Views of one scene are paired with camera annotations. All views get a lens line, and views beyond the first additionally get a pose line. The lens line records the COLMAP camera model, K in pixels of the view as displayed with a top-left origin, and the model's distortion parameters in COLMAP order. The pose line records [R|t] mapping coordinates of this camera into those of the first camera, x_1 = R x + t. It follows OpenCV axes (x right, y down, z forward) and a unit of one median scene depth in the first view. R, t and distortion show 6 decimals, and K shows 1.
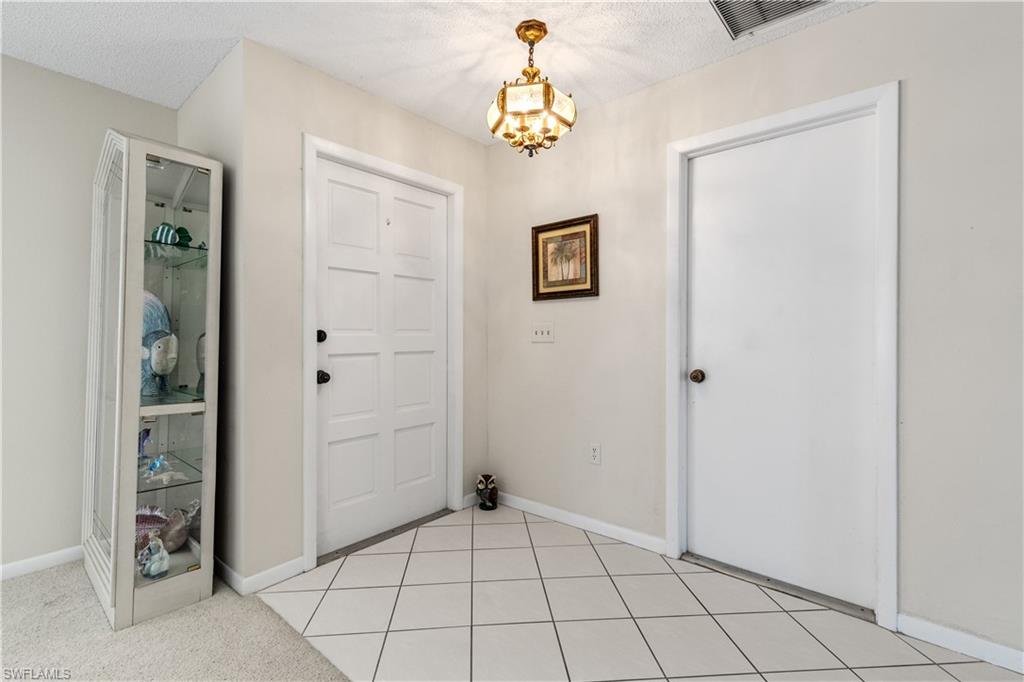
lens RADIAL K [[460.4, 0, 510.0], [0, 460.4, 339.6], [0, 0, 1]] dist [0.004305, -0.000278]
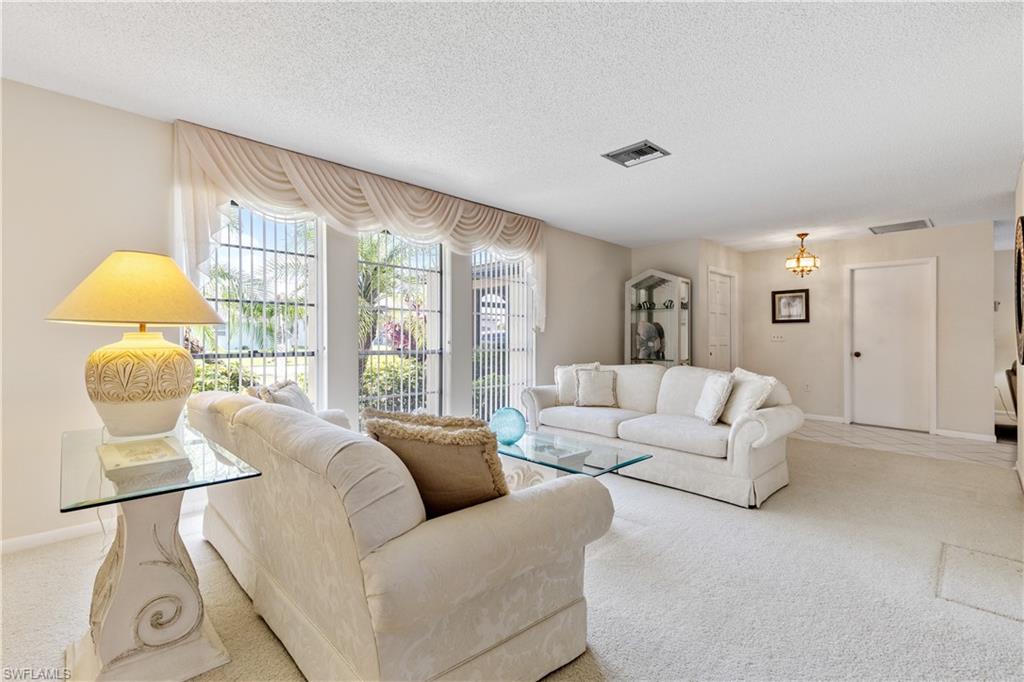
lens RADIAL K [[460.4, 0, 513.5], [0, 460.4, 336.1], [0, 0, 1]] dist [0.004305, -0.000278]
pose [[0.995141, 0.004776, -0.098343, -1.115535], [-0.005794, 0.999933, -0.010065, 0.011600], [0.098288, 0.010586, 0.995102, -1.570170]]
